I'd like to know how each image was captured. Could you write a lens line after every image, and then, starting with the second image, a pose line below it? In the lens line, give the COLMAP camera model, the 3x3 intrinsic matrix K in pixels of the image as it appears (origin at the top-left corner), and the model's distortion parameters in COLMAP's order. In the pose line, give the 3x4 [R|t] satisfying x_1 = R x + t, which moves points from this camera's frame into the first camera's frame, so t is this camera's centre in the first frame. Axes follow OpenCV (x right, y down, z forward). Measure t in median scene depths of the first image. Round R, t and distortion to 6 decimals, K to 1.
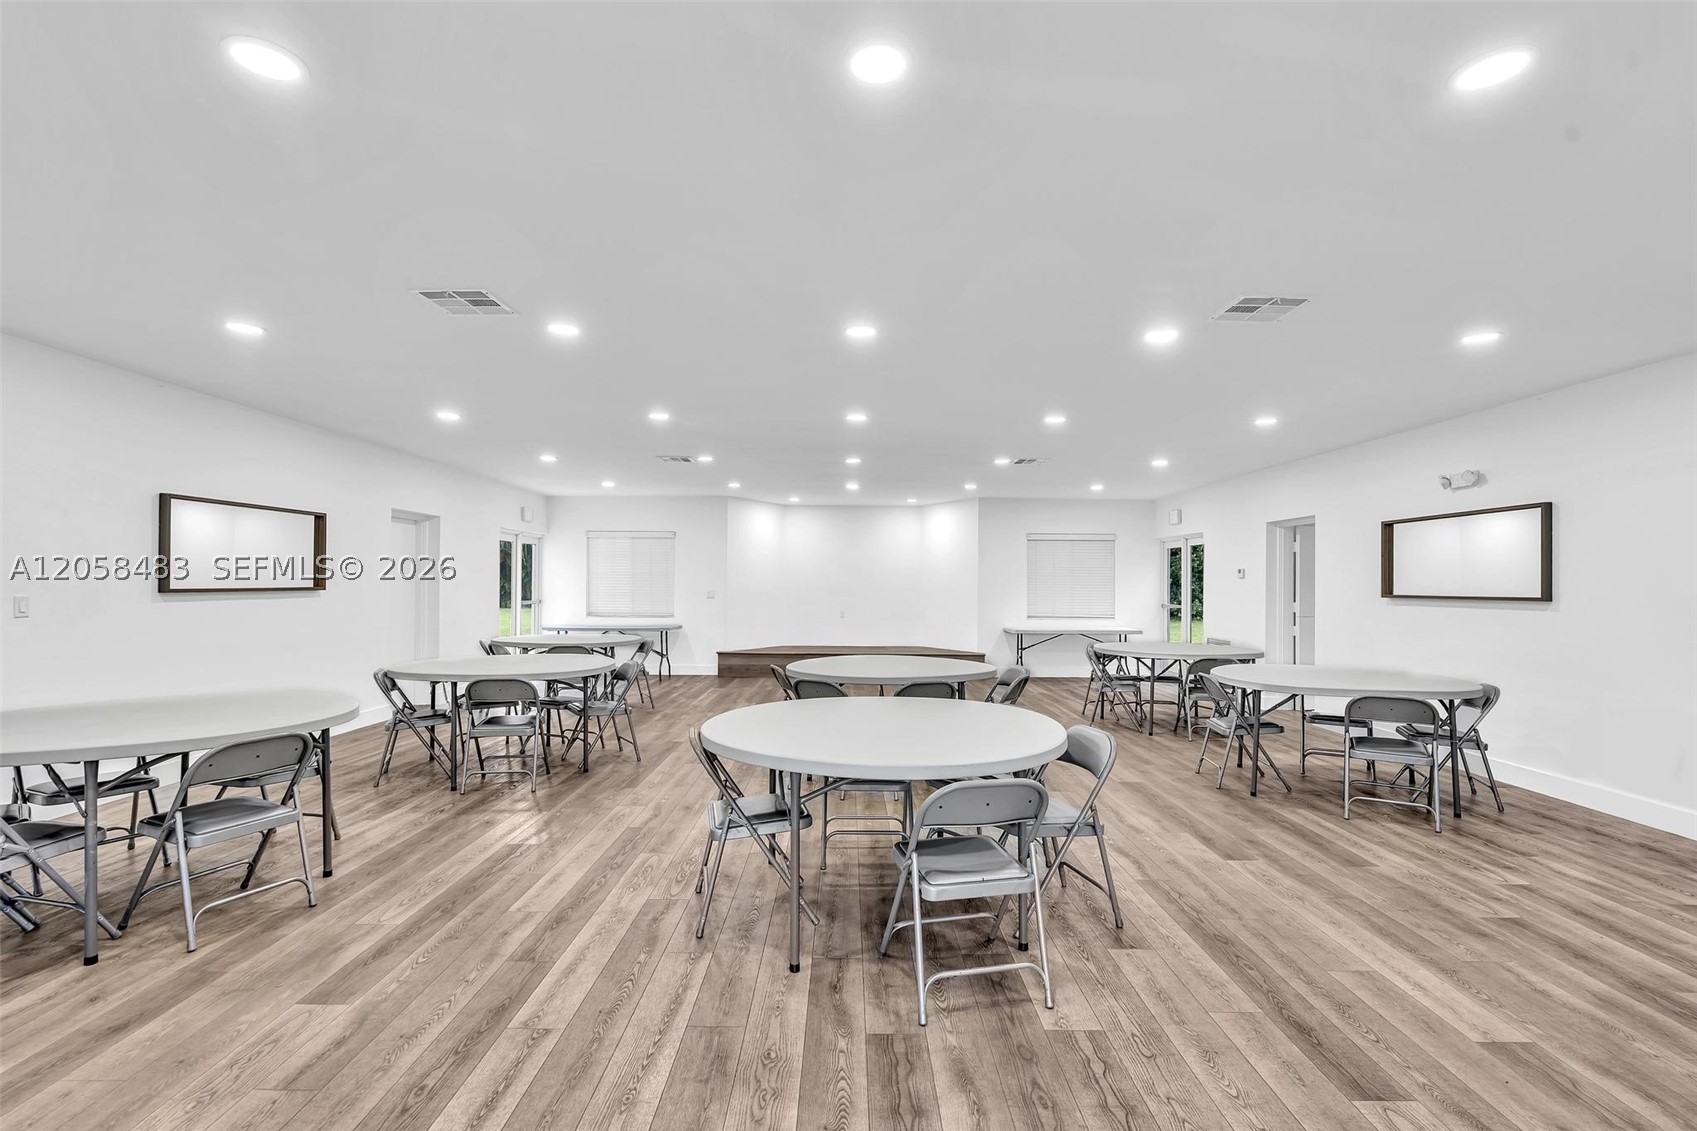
lens RADIAL K [[764.6, 0, 839.1], [0, 764.6, 570.2], [0, 0, 1]] dist [-0.005342, 0.002807]
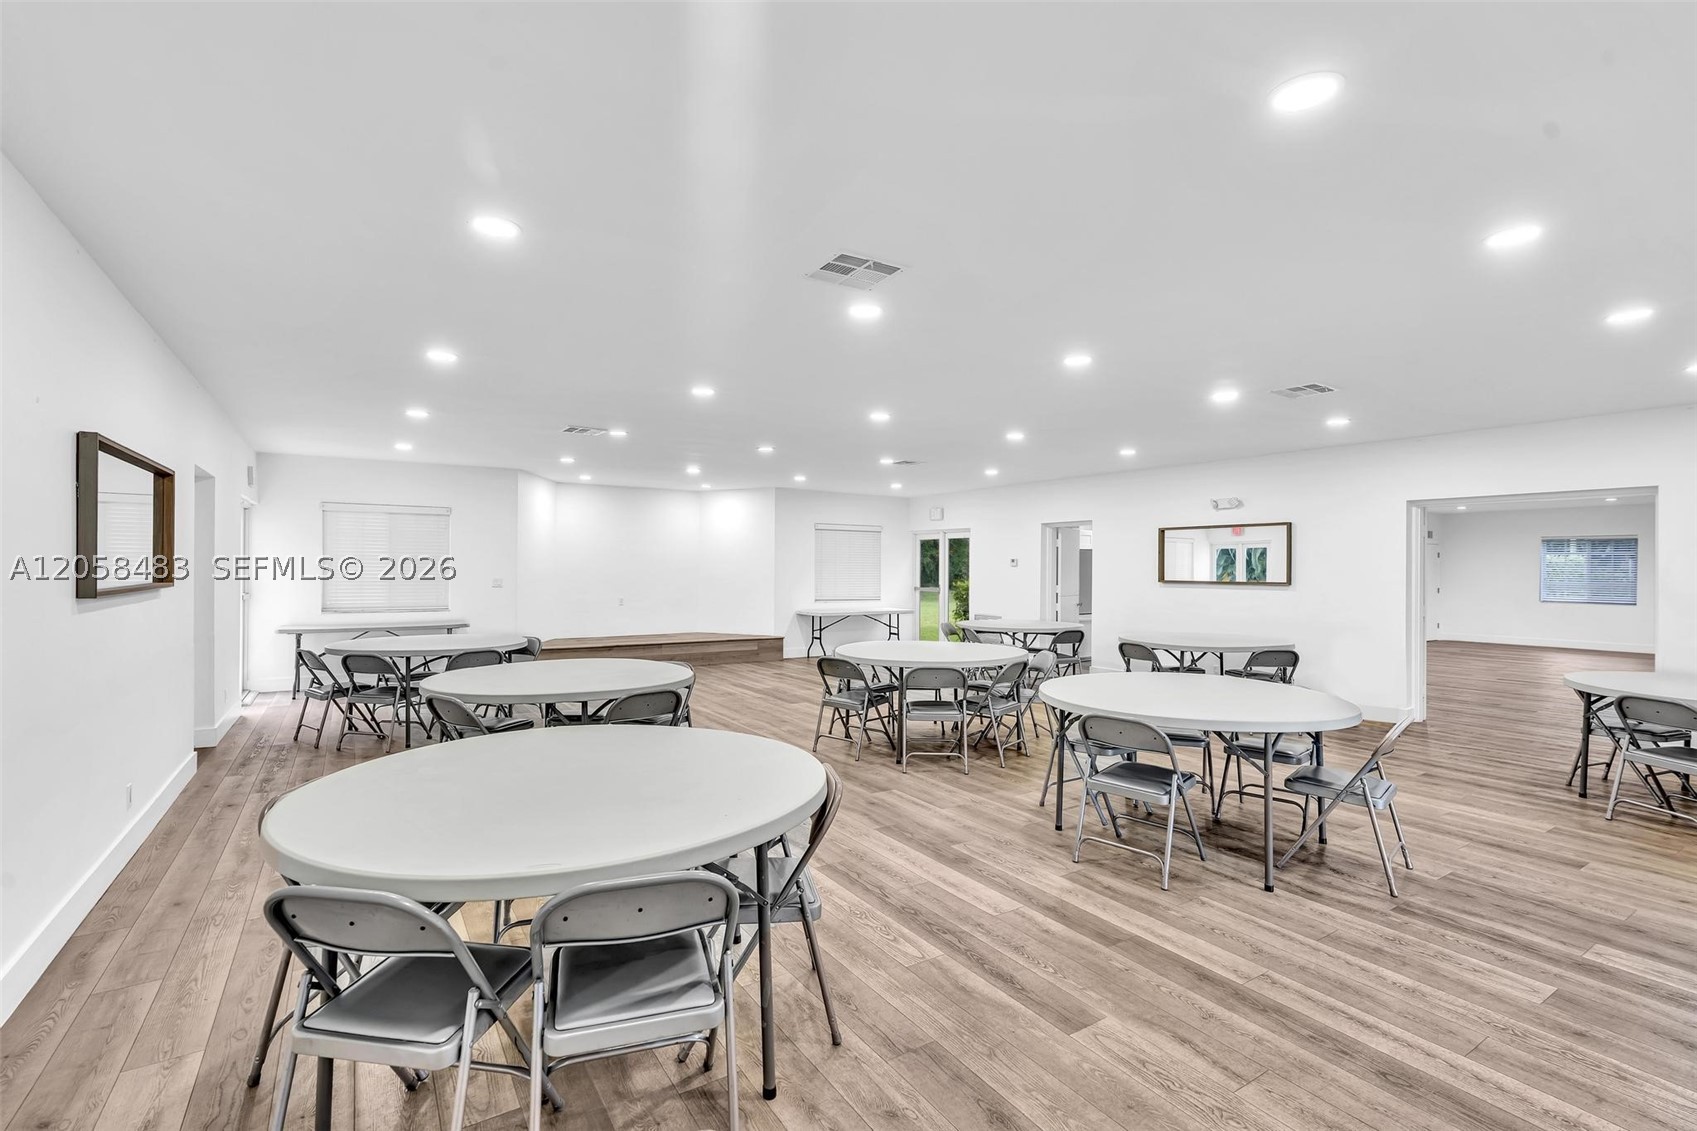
lens RADIAL K [[764.6, 0, 842.5], [0, 764.6, 552.4], [0, 0, 1]] dist [-0.005342, 0.002807]
pose [[0.839821, 0.010946, 0.542753, -0.706099], [-0.011501, 0.999931, -0.002371, -0.011703], [-0.542741, -0.004251, 0.839889, 0.173407]]
